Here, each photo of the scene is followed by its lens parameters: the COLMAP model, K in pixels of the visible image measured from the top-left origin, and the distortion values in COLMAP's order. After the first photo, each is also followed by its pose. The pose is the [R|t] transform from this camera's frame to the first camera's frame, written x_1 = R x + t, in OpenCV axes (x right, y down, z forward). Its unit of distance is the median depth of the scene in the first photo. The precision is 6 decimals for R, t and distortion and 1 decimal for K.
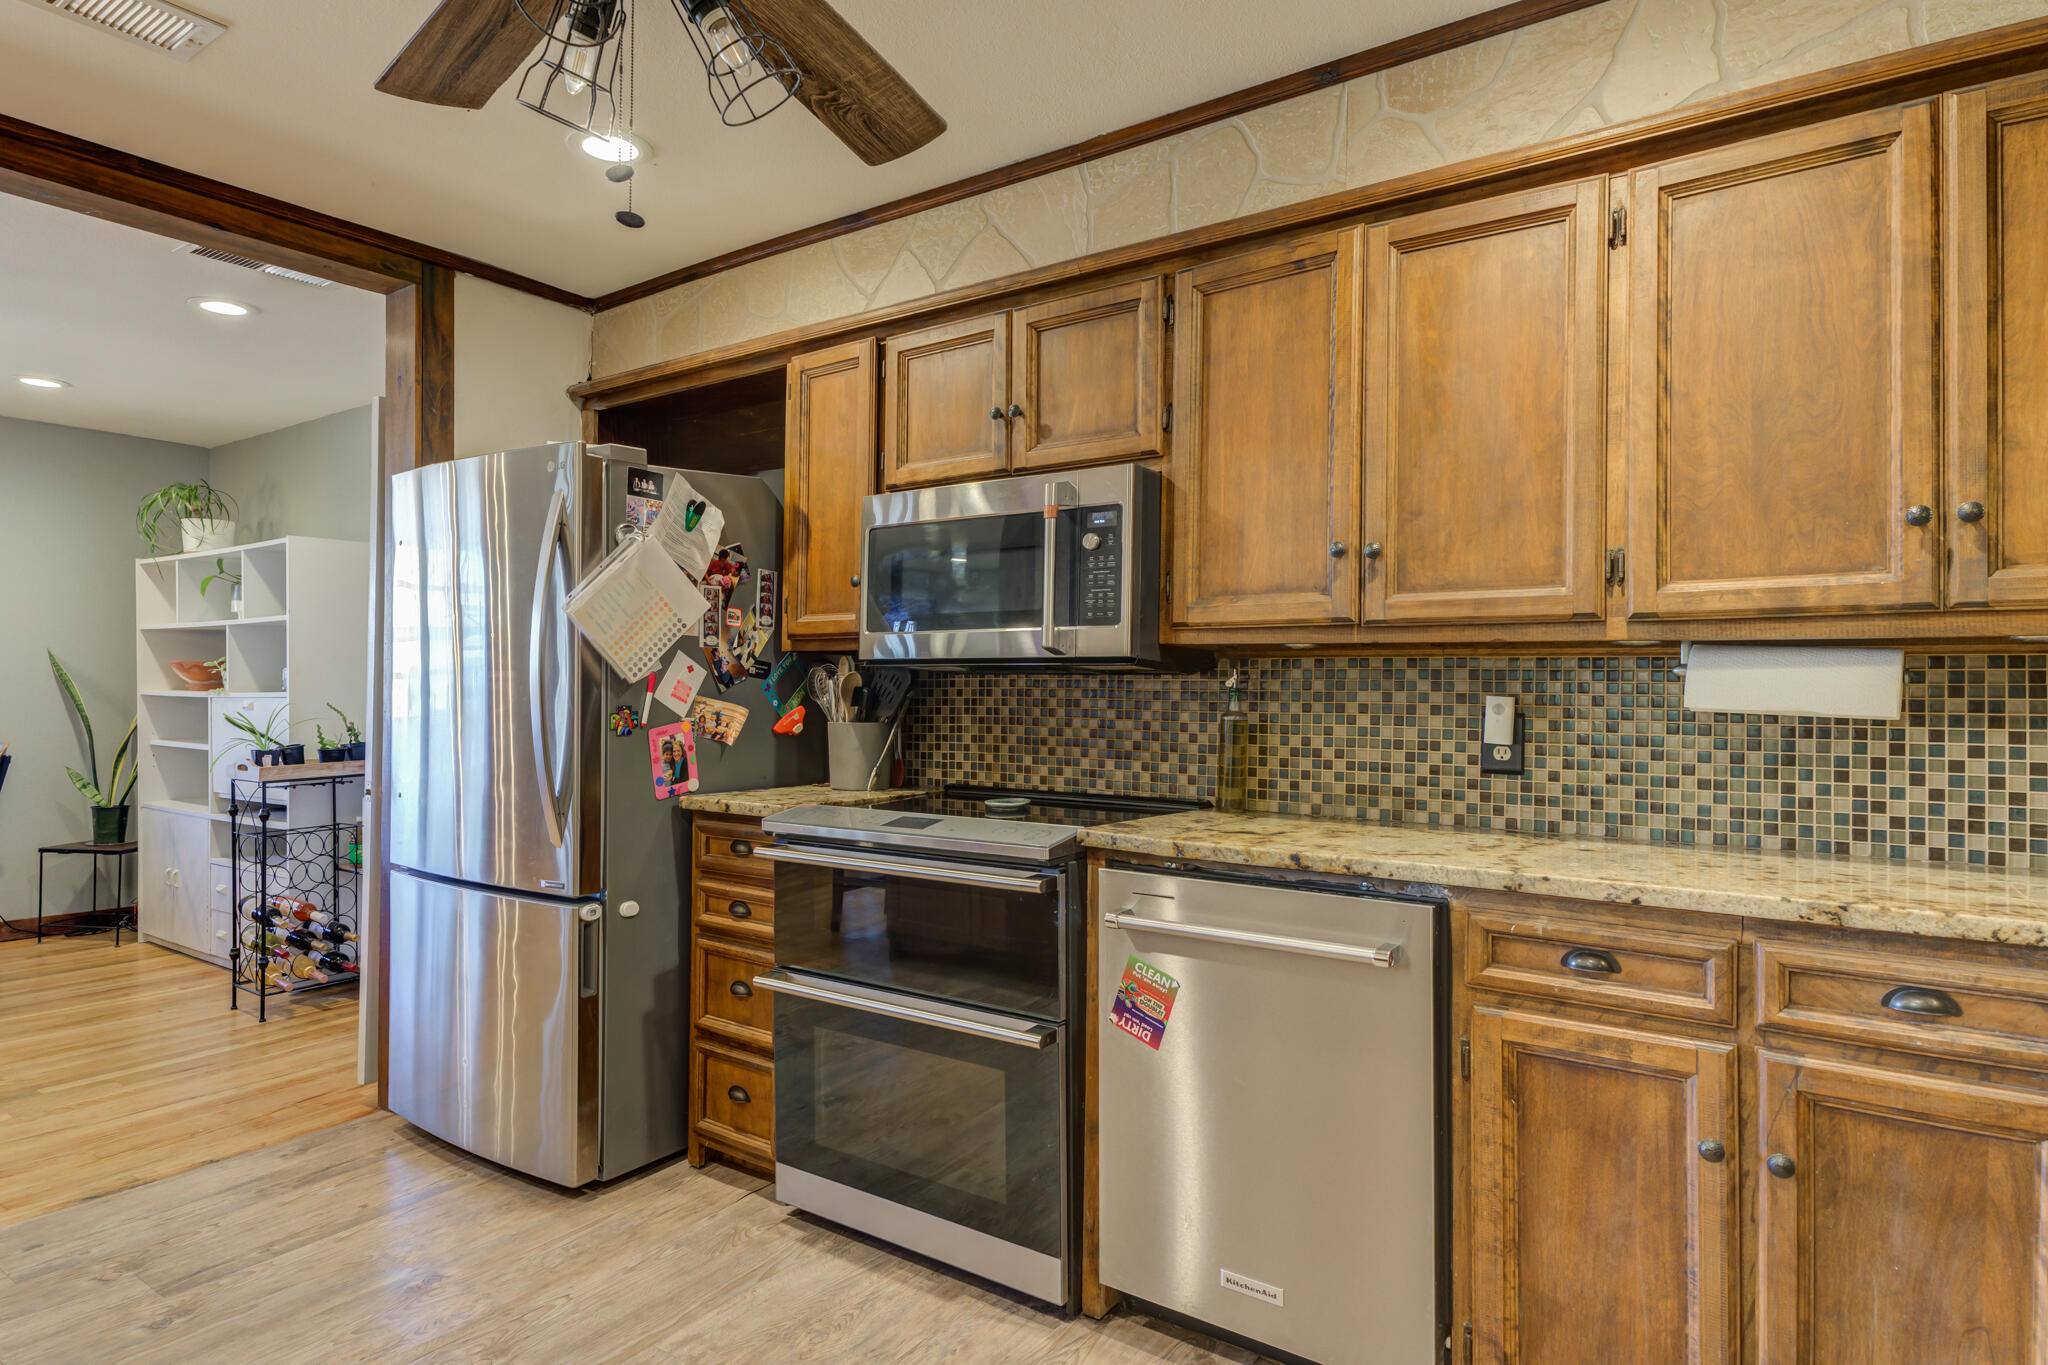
lens RADIAL K [[1052.8, 0, 1079.9], [0, 1052.8, 679.4], [0, 0, 1]] dist [-0.011233, 0.006808]
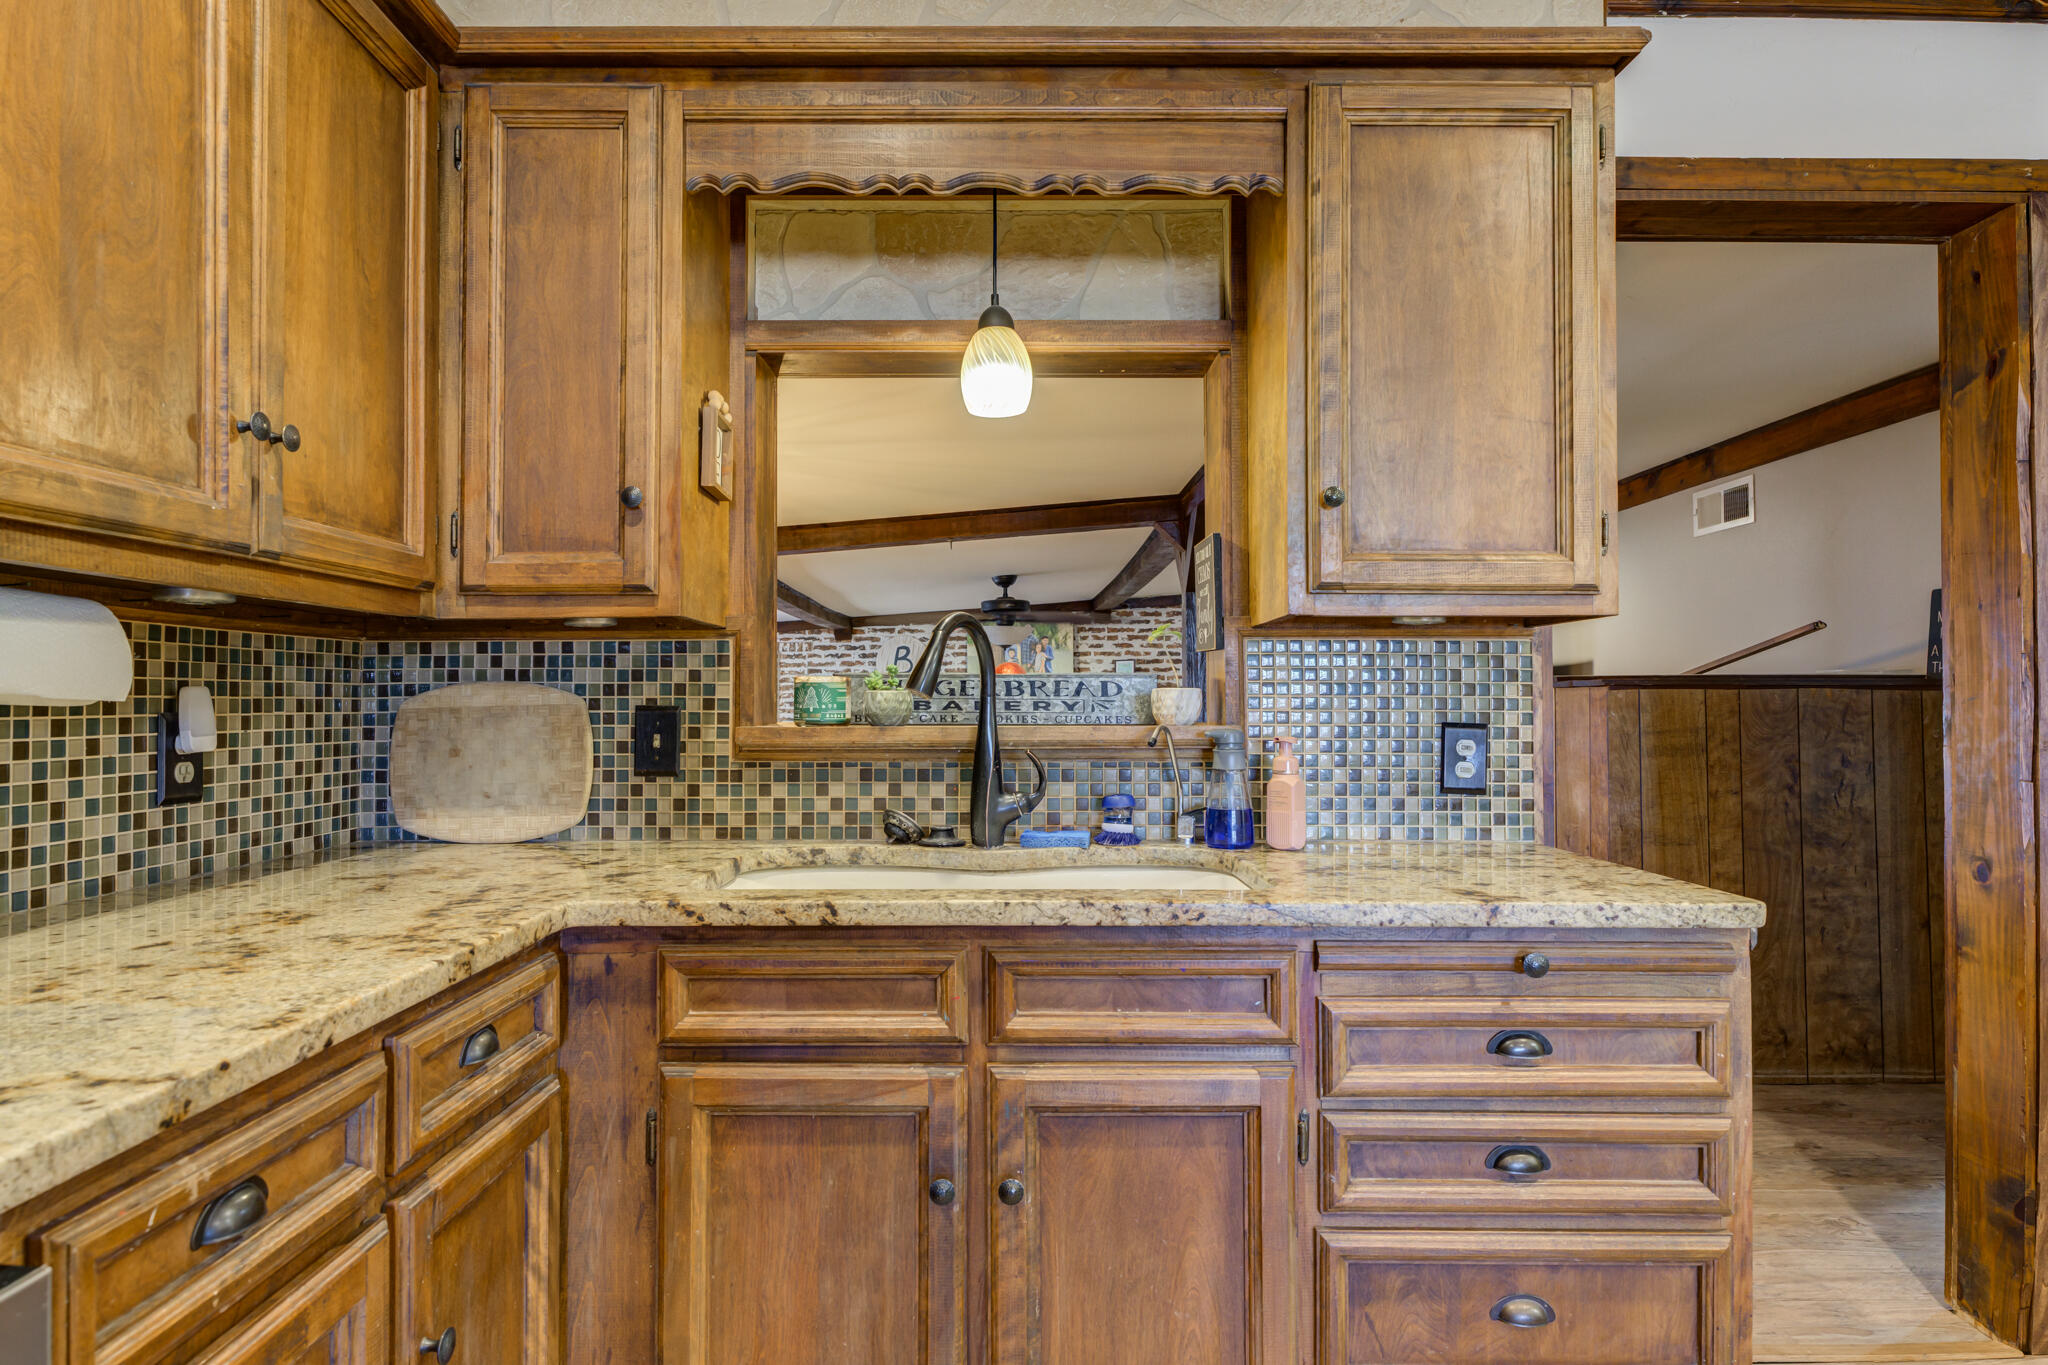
lens RADIAL K [[1145.8, 0, 1014.8], [0, 1145.8, 675.8], [0, 0, 1]] dist [-0.010696, -0.001134]
pose [[-0.524552, 0.006845, 0.851351, -0.100375], [-0.016790, 0.999690, -0.018383, 0.018349], [-0.851213, -0.023938, -0.524275, 0.663056]]
